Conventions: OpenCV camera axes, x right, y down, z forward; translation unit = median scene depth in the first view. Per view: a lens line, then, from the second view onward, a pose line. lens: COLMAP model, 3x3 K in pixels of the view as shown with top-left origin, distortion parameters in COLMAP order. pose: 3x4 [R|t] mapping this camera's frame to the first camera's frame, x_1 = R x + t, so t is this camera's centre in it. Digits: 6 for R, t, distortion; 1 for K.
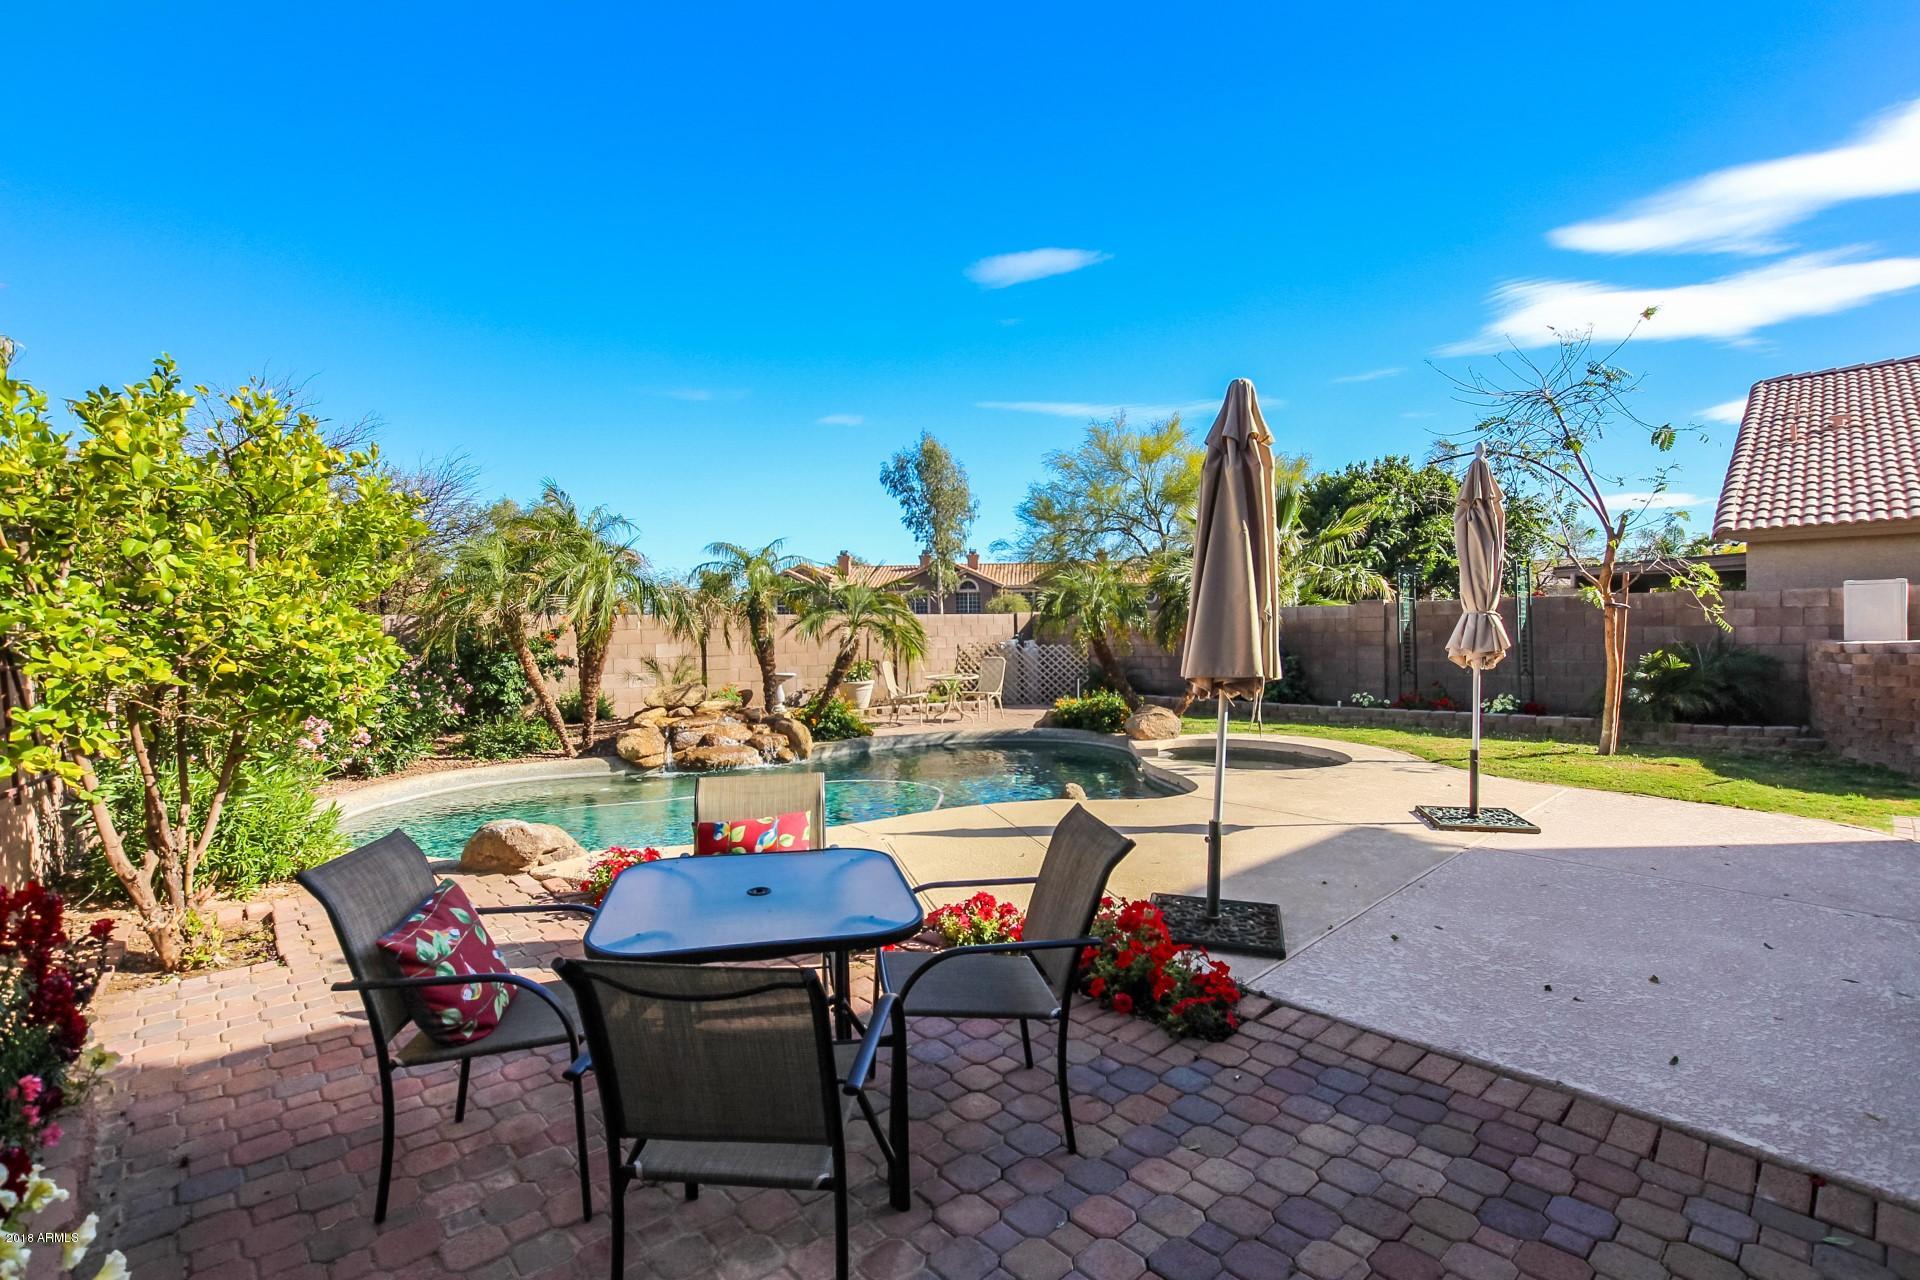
lens RADIAL K [[880.5, 0, 960.0], [0, 880.5, 640.0], [0, 0, 1]] dist [-0.001962, -0.000153]
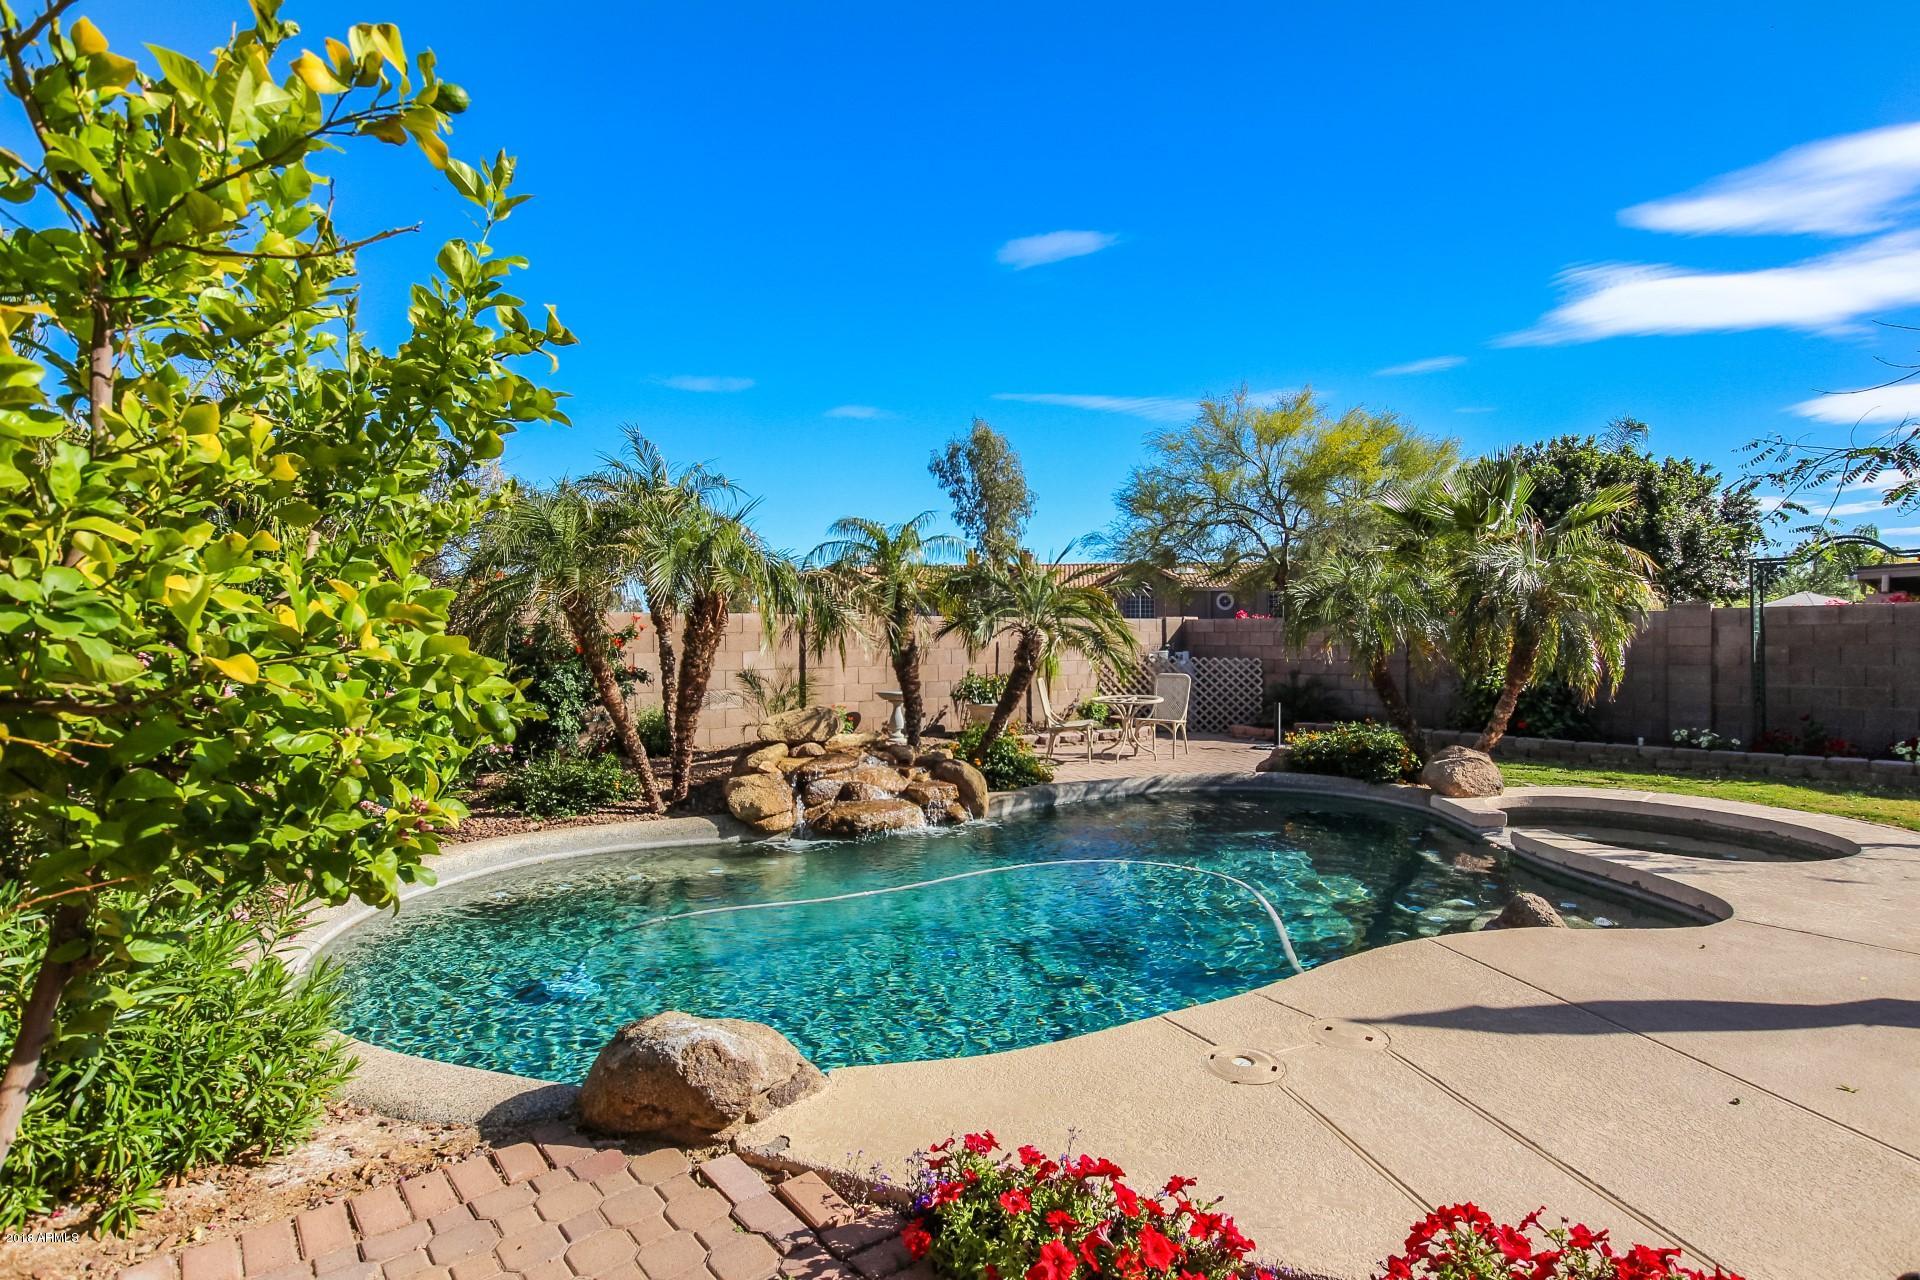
lens RADIAL K [[923.8, 0, 960.0], [0, 923.8, 640.0], [0, 0, 1]] dist [0.004150, 0.000824]
pose [[0.999819, 0.010504, -0.015836, -0.177663], [-0.010629, 0.999913, -0.007864, -0.002199], [0.015752, 0.008031, 0.999844, 0.245750]]
